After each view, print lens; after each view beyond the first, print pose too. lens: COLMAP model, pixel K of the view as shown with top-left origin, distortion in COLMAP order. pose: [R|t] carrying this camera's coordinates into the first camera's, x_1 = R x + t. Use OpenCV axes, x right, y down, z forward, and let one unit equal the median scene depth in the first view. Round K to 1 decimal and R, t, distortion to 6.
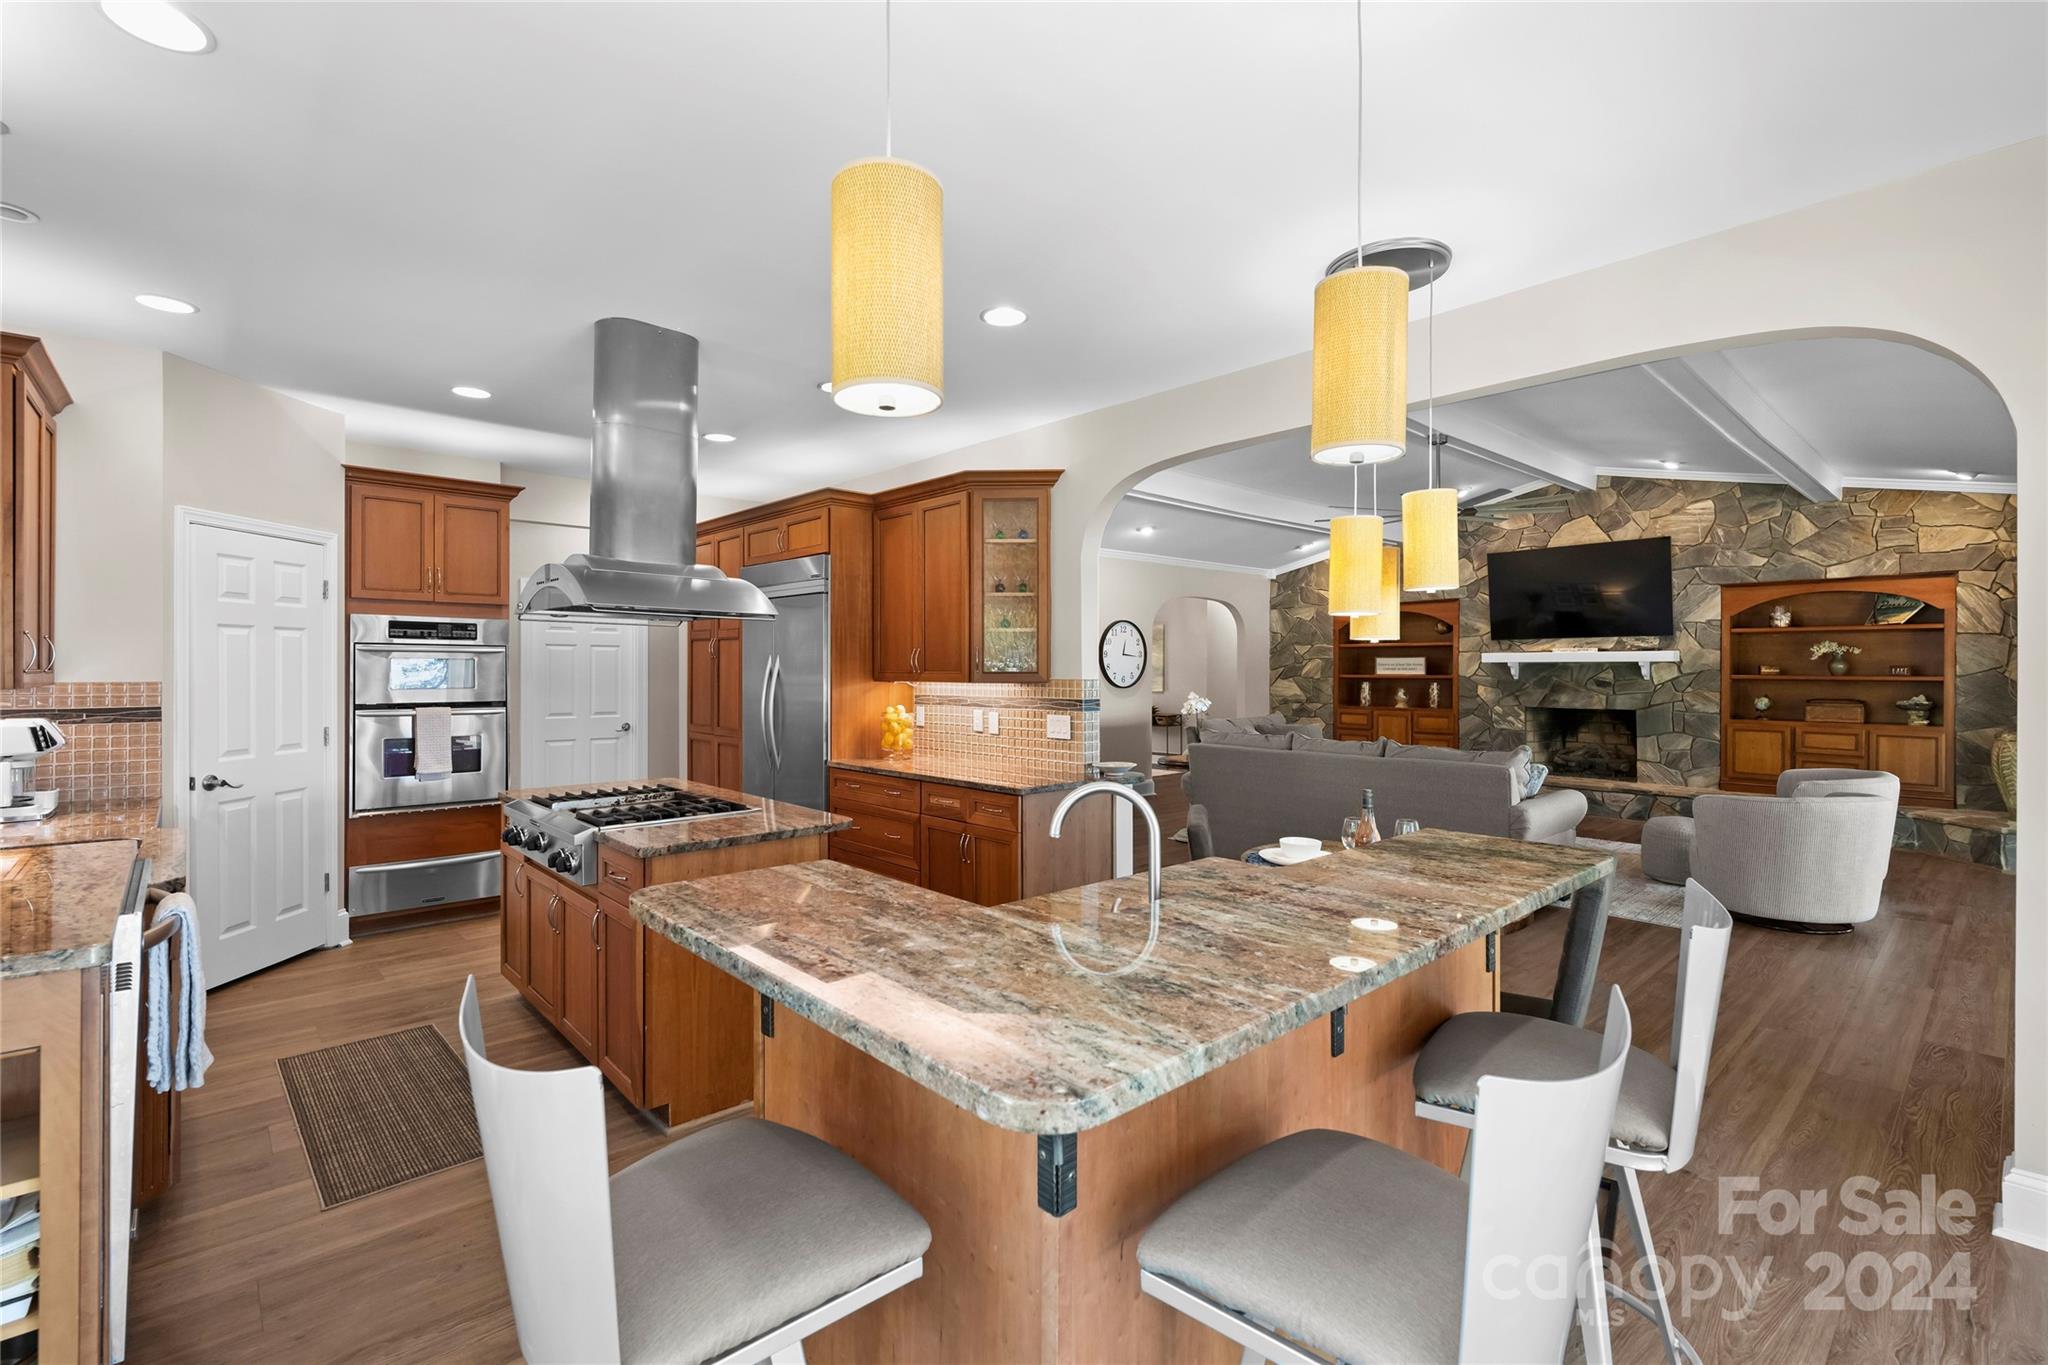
lens RADIAL K [[924.7, 0, 1012.3], [0, 924.7, 660.7], [0, 0, 1]] dist [0.000942, 0.003099]
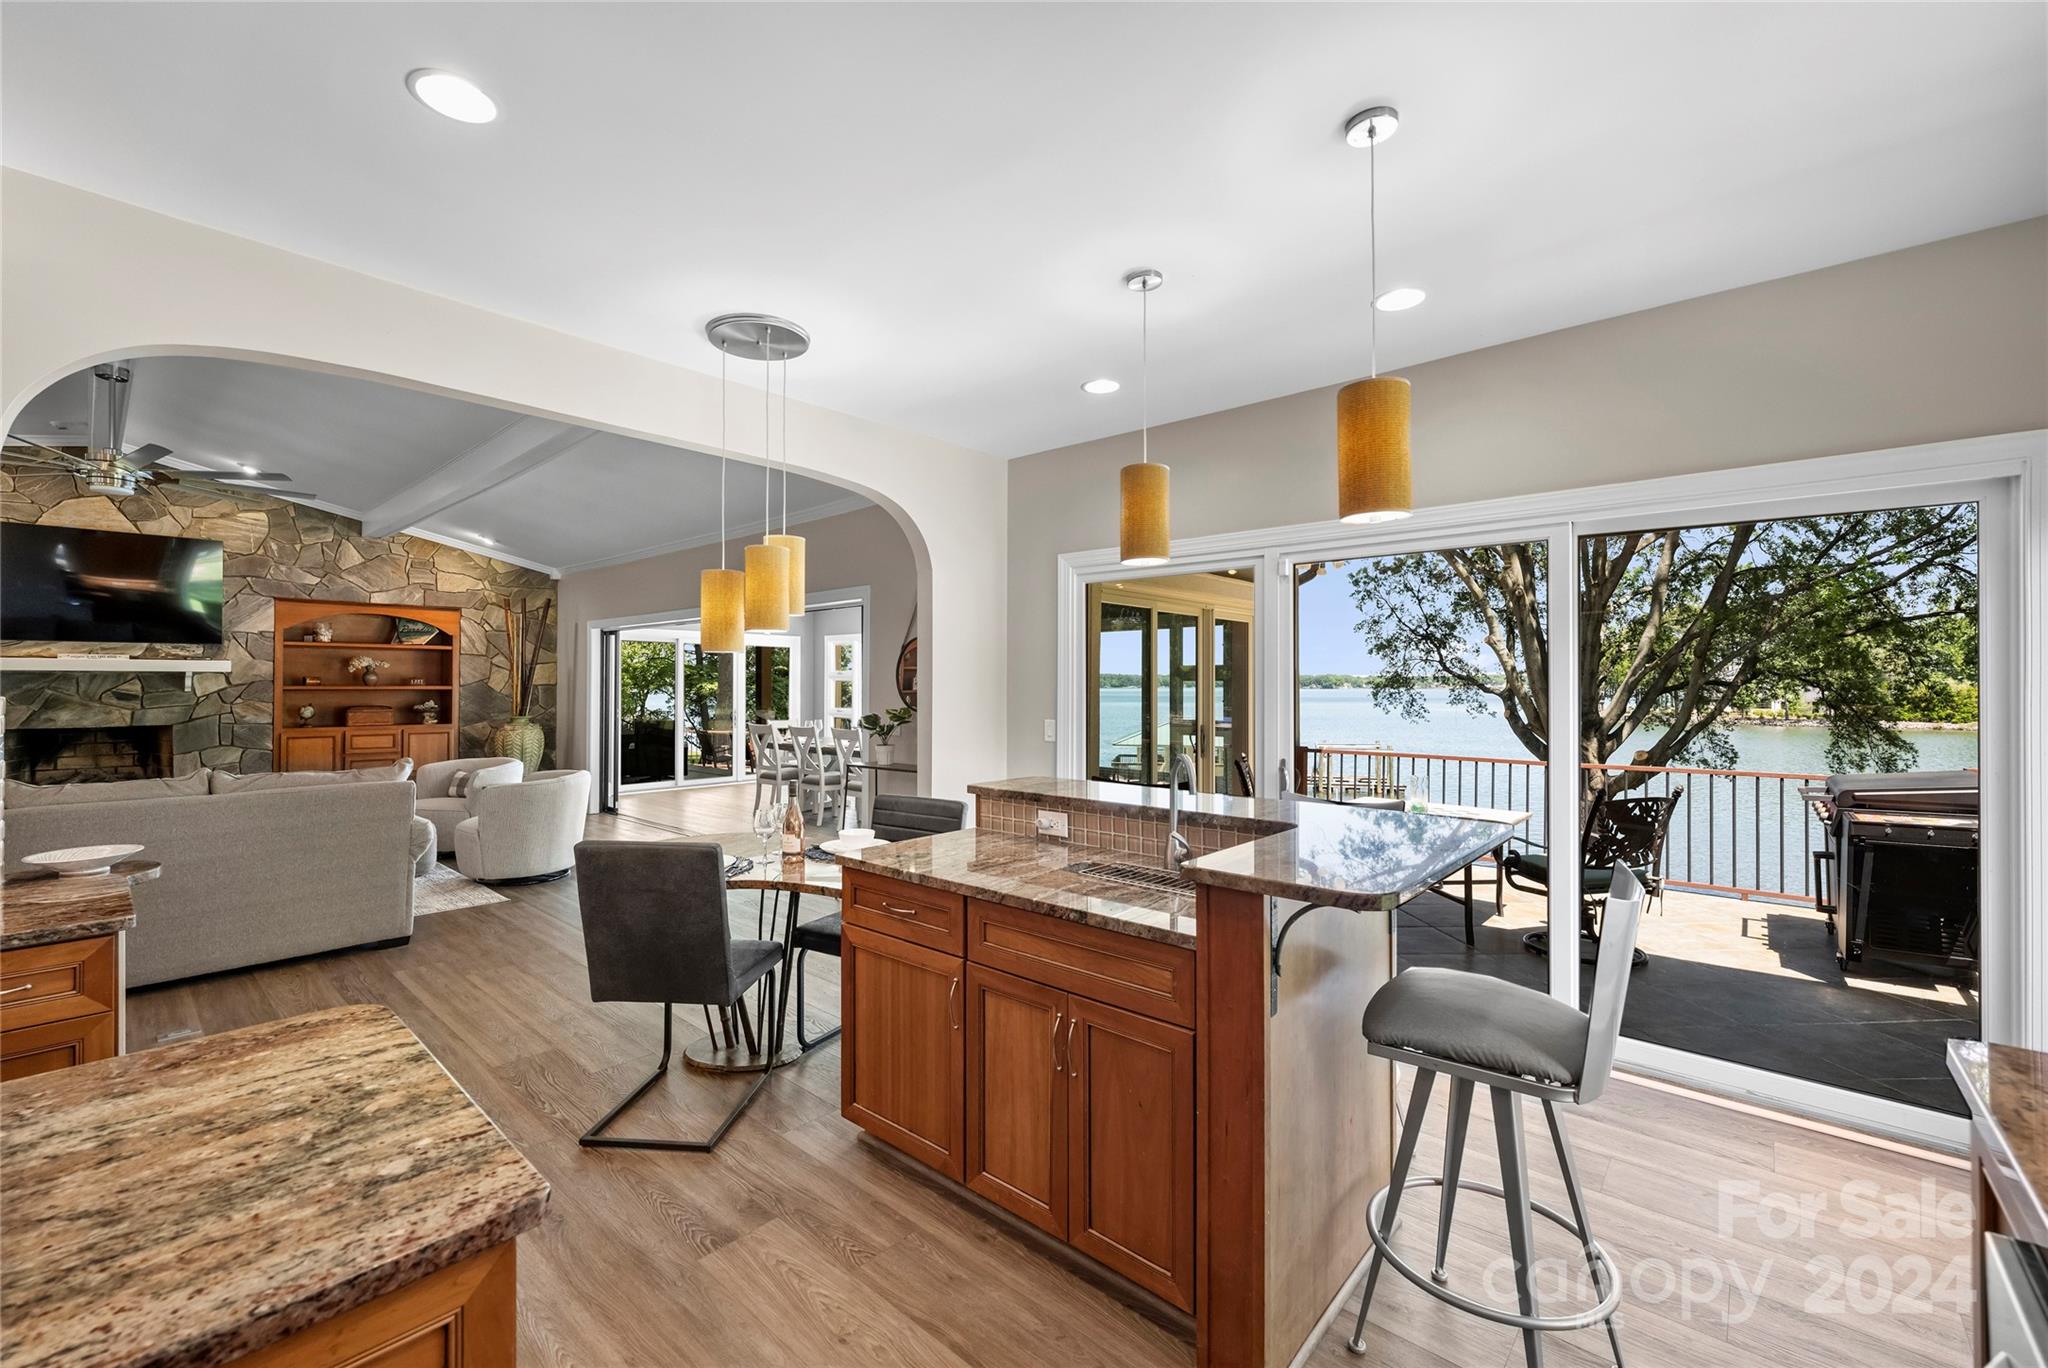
lens RADIAL K [[818.6, 0, 1017.9], [0, 818.6, 682.5], [0, 0, 1]] dist [0.002590, -0.001285]
pose [[-0.091809, 0.000009, 0.995777, -0.216208], [-0.010679, 0.999942, -0.000994, 0.004091], [-0.995719, -0.010725, -0.091804, 0.265222]]
